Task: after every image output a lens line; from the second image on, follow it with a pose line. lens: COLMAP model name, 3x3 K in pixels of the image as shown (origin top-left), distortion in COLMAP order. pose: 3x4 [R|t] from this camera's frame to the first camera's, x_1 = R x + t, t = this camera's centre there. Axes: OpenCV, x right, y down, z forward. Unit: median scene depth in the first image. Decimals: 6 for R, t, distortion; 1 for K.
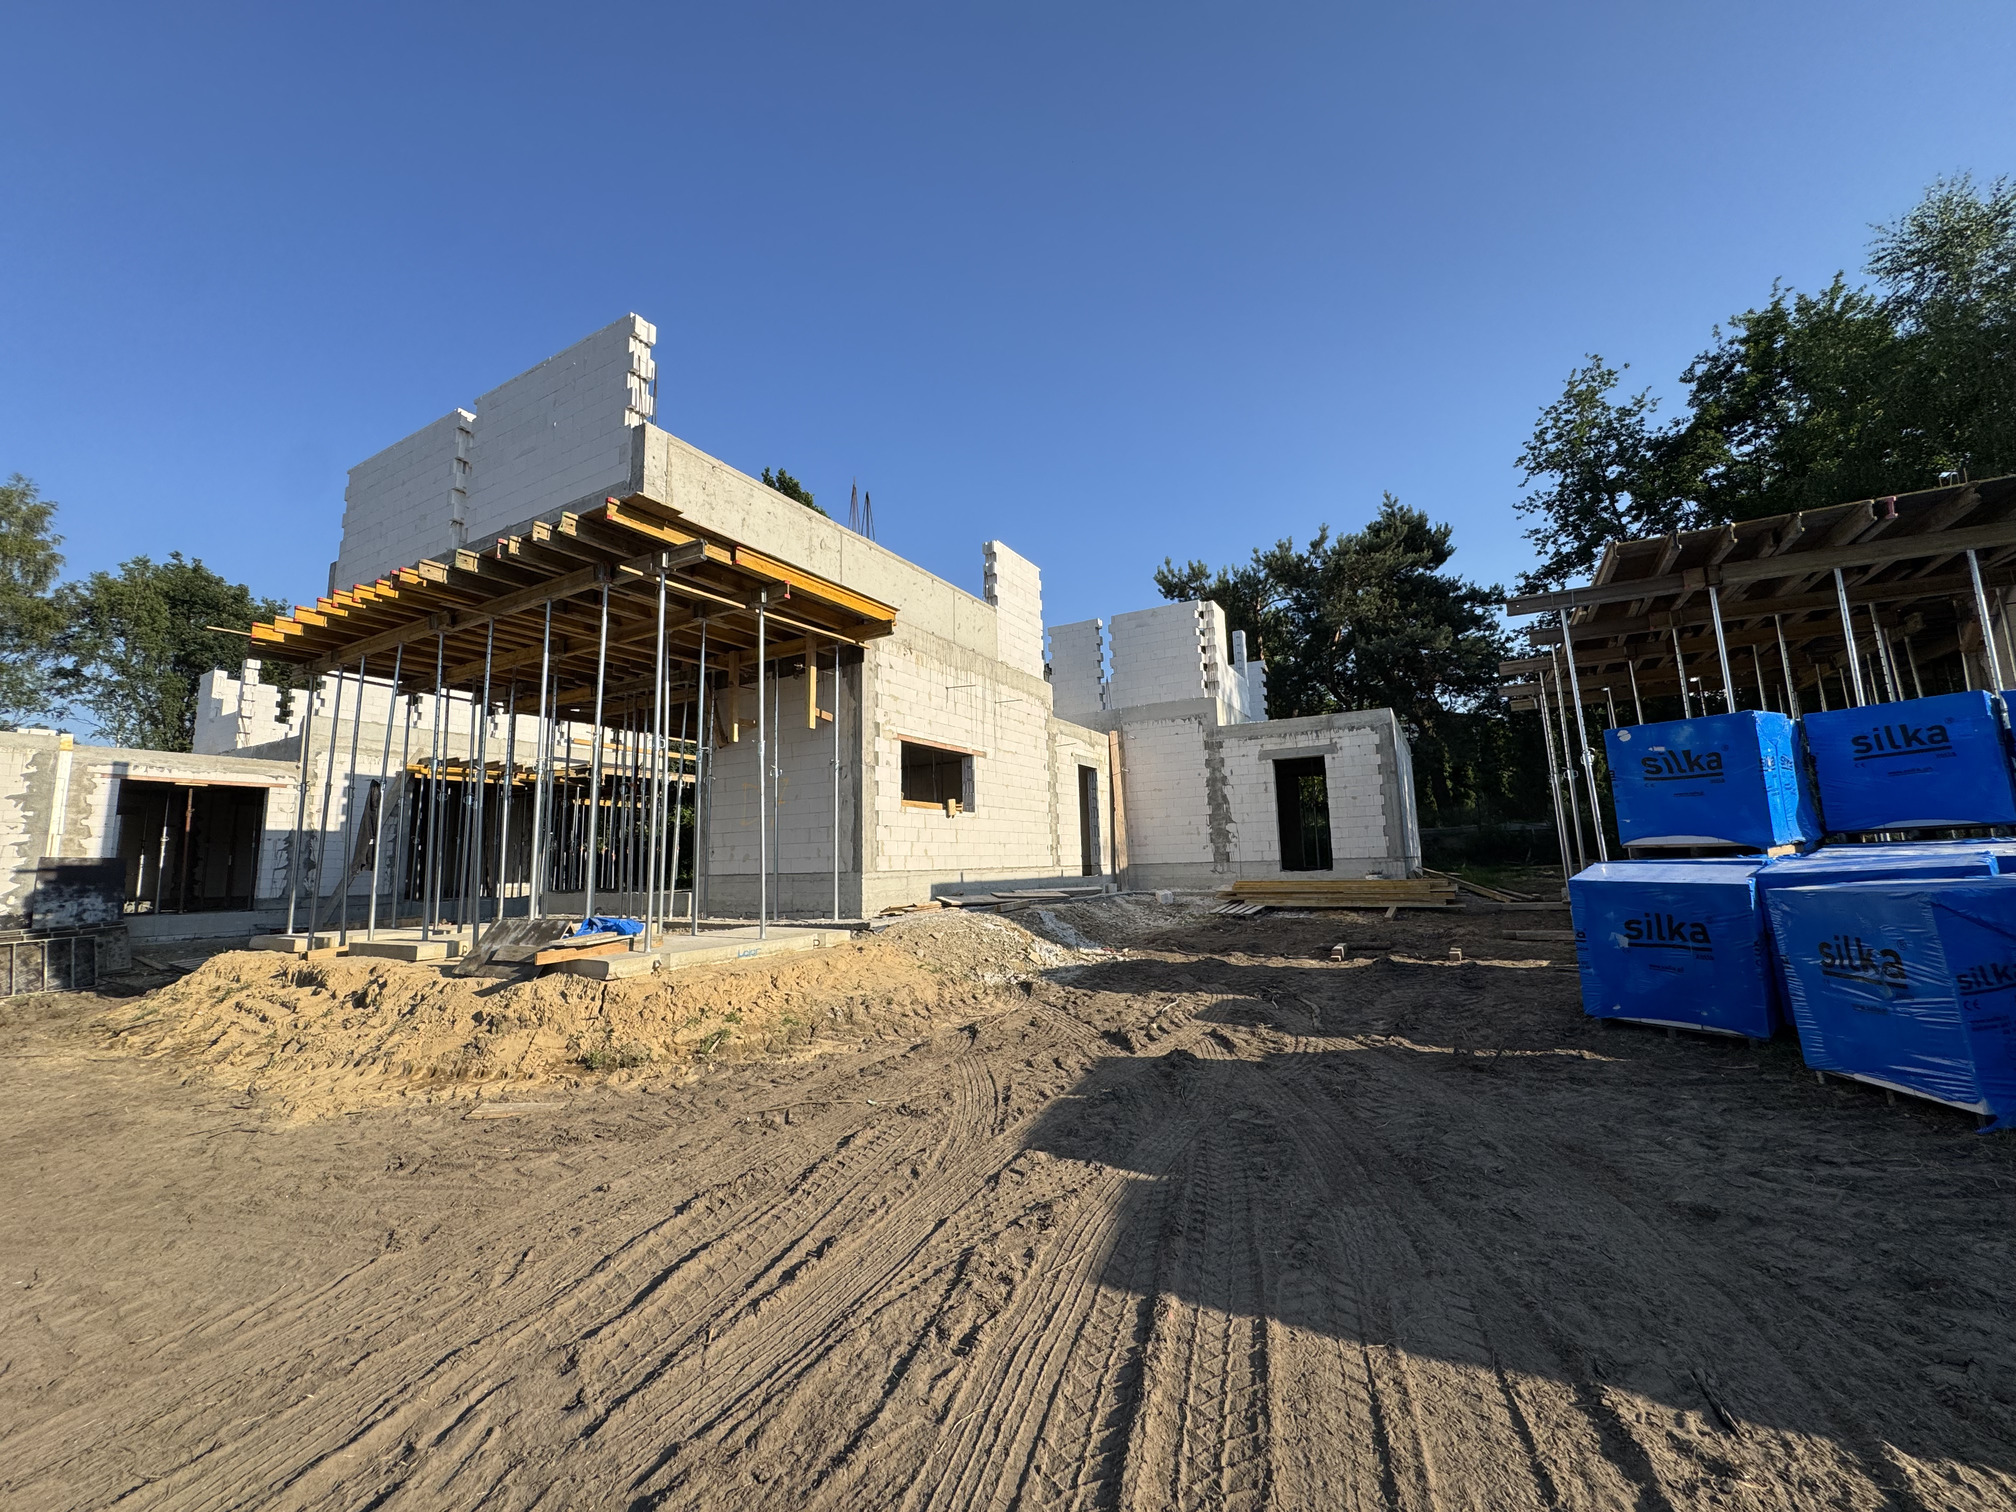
lens RADIAL K [[804.6, 0, 1007.8], [0, 804.6, 752.4], [0, 0, 1]] dist [-0.001471, 0.000110]
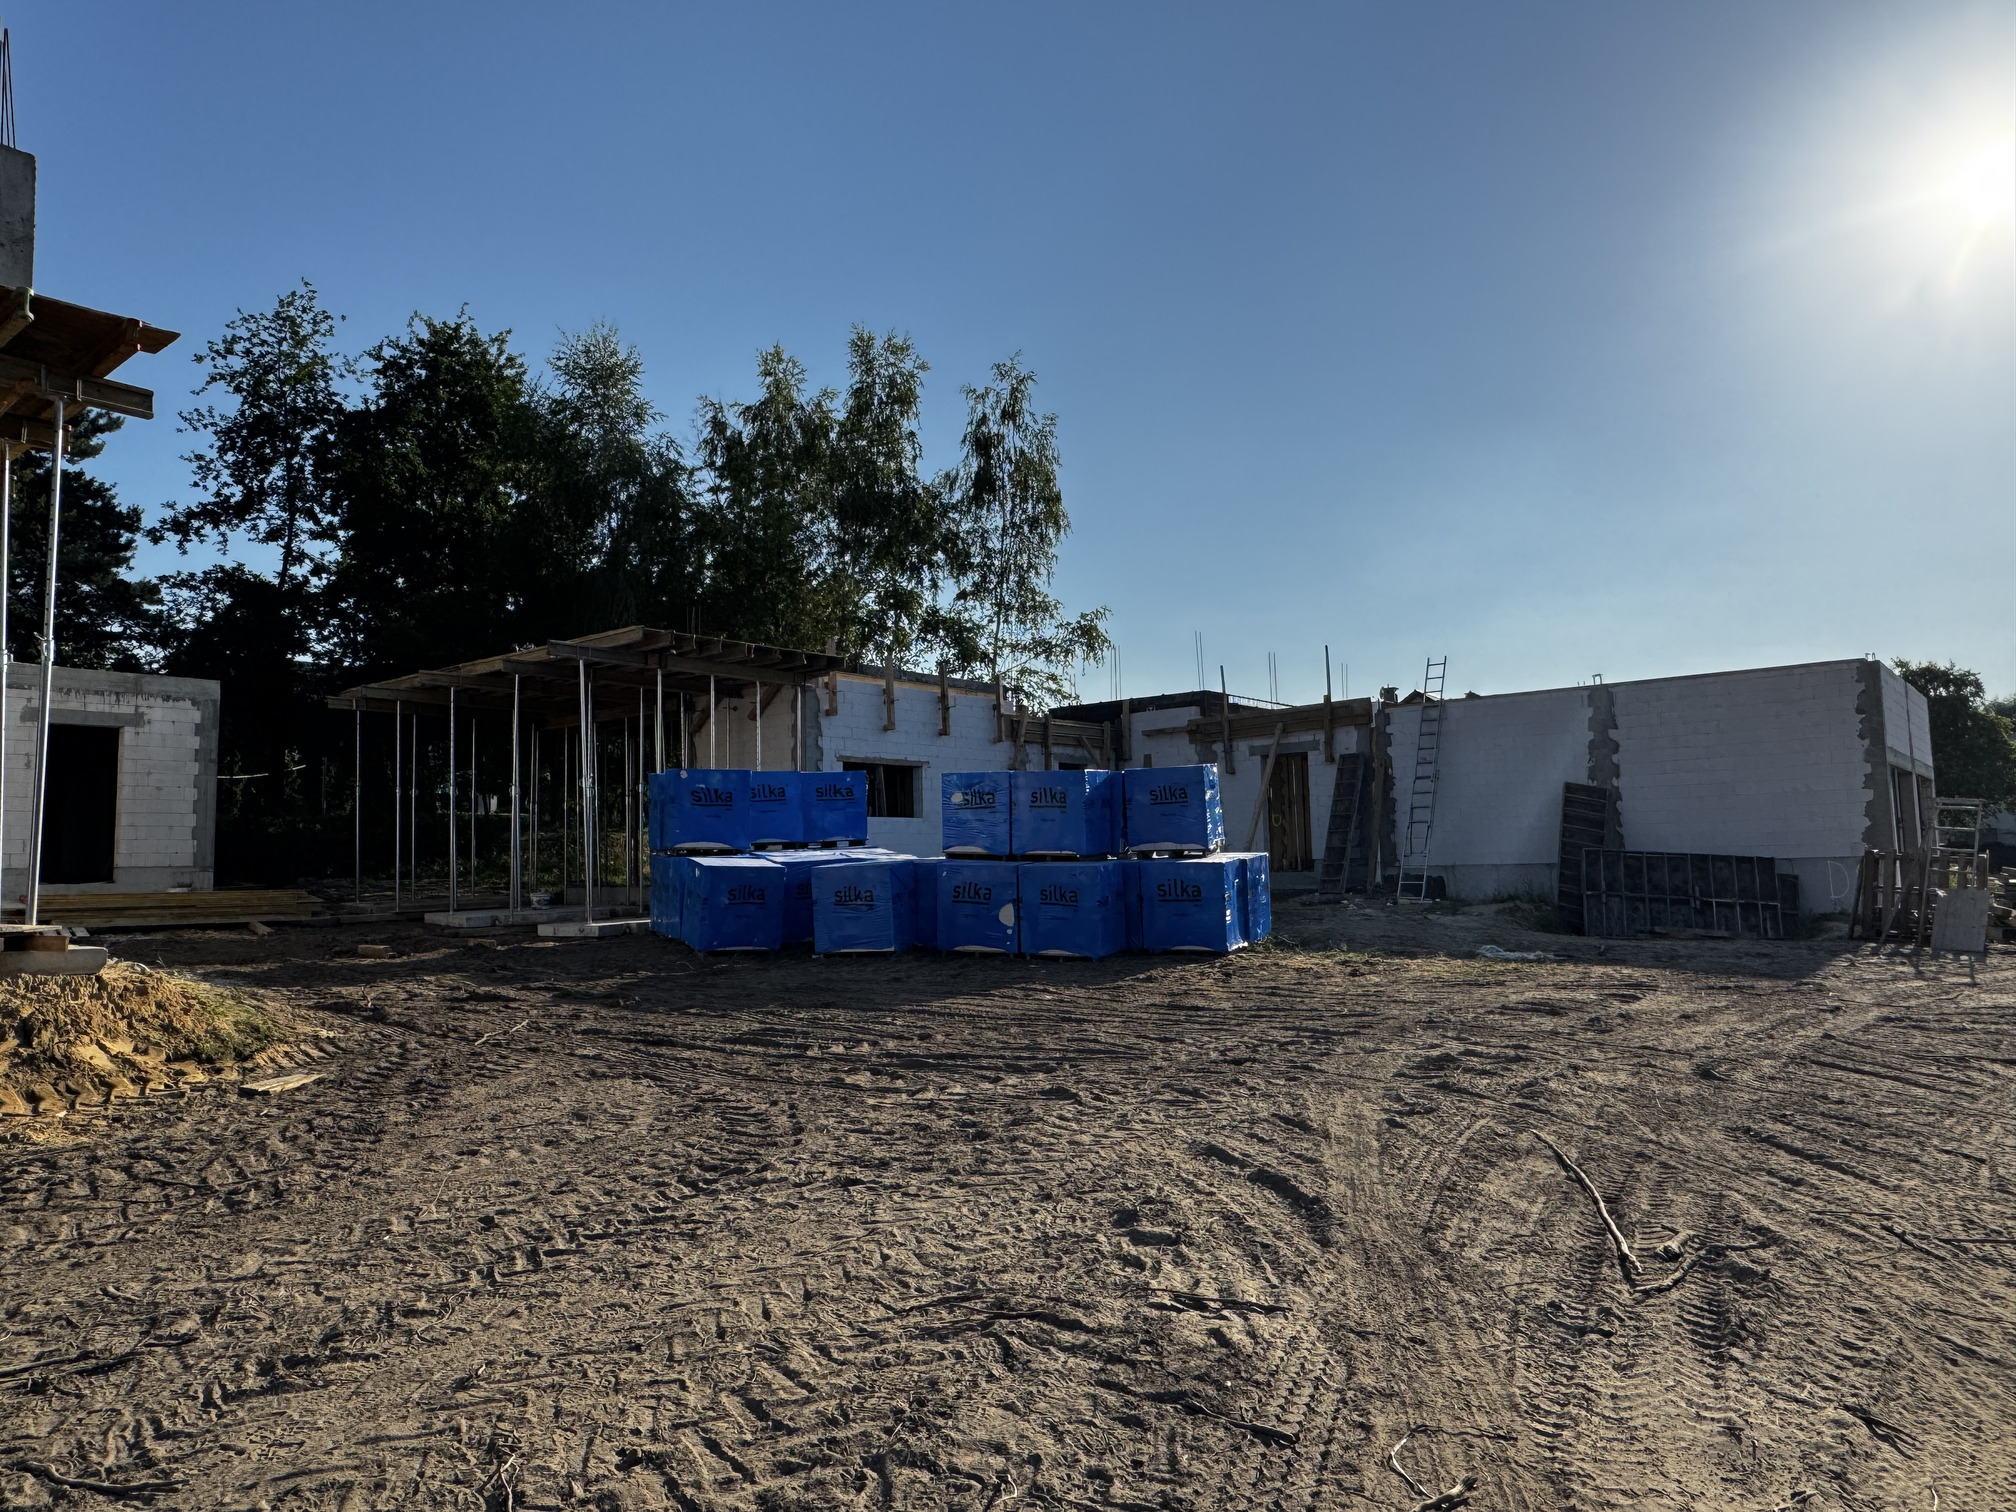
lens RADIAL K [[1347.9, 0, 1006.4], [0, 1347.9, 752.8], [0, 0, 1]] dist [-0.002650, -0.000564]
pose [[0.162368, 0.107811, 0.980823, -0.490357], [-0.120623, 0.988727, -0.088712, 0.027481], [-0.979330, -0.103906, 0.173542, -0.006909]]
